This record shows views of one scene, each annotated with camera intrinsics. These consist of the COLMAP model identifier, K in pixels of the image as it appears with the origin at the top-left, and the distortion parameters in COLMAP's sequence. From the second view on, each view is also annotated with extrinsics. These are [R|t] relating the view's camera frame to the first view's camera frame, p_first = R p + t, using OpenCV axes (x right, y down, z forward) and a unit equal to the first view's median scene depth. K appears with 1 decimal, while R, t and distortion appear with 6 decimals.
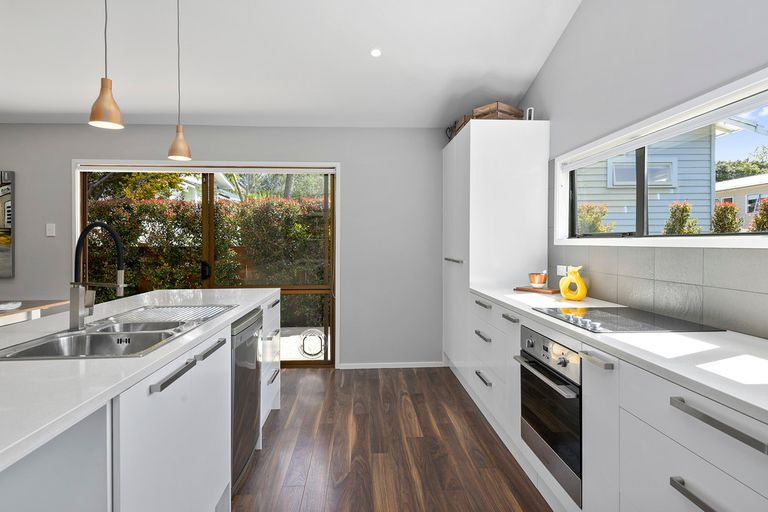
lens RADIAL K [[425.6, 0, 388.4], [0, 425.6, 243.1], [0, 0, 1]] dist [0.005919, 0.000441]
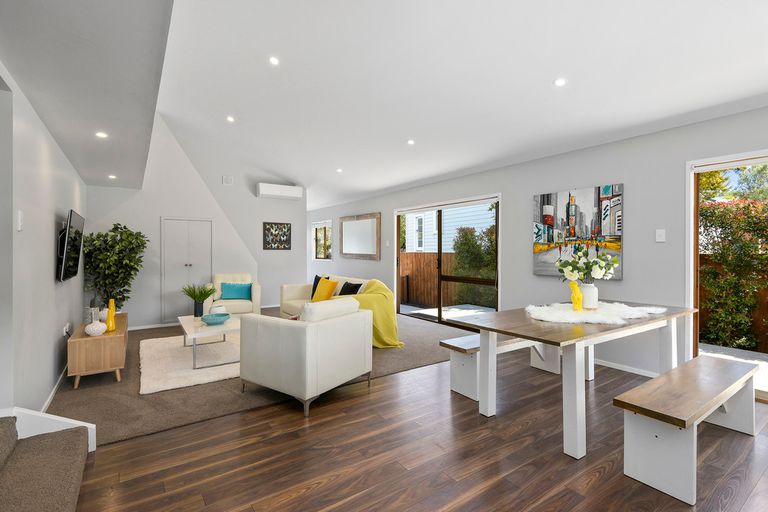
lens RADIAL K [[365.5, 0, 386.5], [0, 365.5, 252.4], [0, 0, 1]] dist [0.022922, -0.003927]
pose [[0.518398, 0.007334, -0.855108, -0.381087], [-0.004057, 0.999973, 0.006117, 0.005617], [0.855130, 0.000298, 0.518414, -0.005225]]
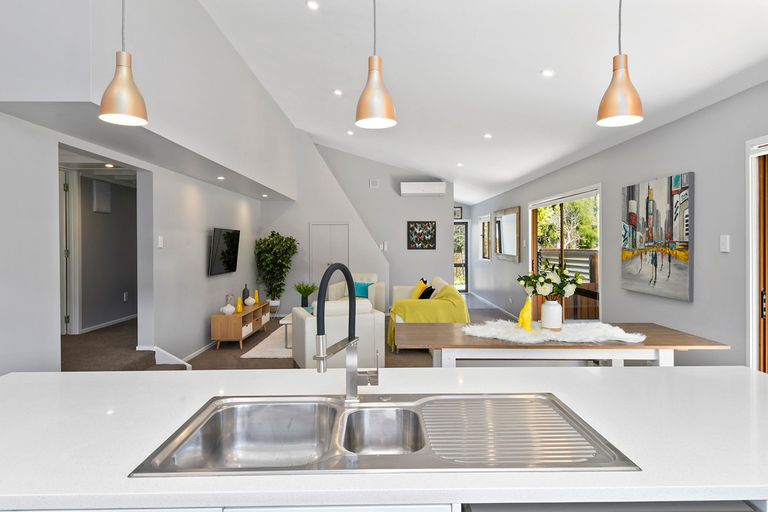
lens RADIAL K [[462.4, 0, 388.2], [0, 462.4, 248.3], [0, 0, 1]] dist [0.008351, -0.001621]
pose [[-0.049695, 0.014647, -0.998657, 0.037001], [0.001293, 0.999893, 0.014601, -0.035338], [0.998764, -0.000566, -0.049708, 0.463426]]
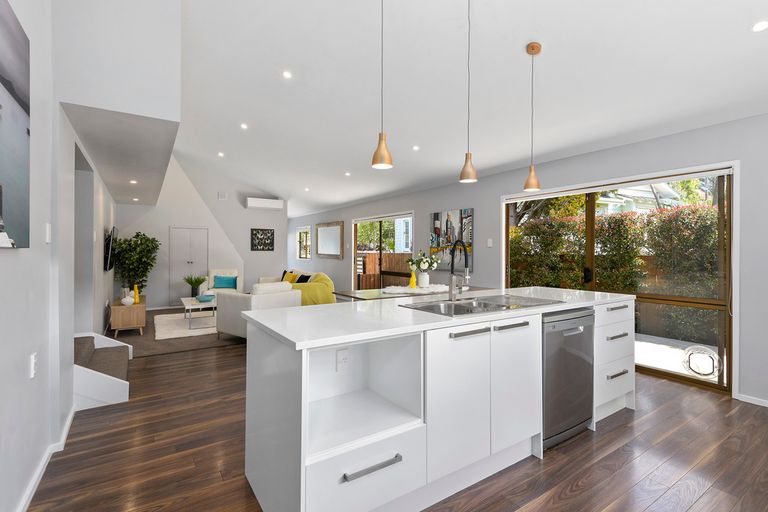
lens RADIAL K [[365.5, 0, 389.1], [0, 365.5, 250.6], [0, 0, 1]] dist [0.022922, -0.003927]
pose [[0.504286, 0.003516, -0.863529, 0.182362], [-0.006622, 0.999978, 0.000205, -0.001119], [0.863511, 0.005615, 0.504299, 0.007235]]
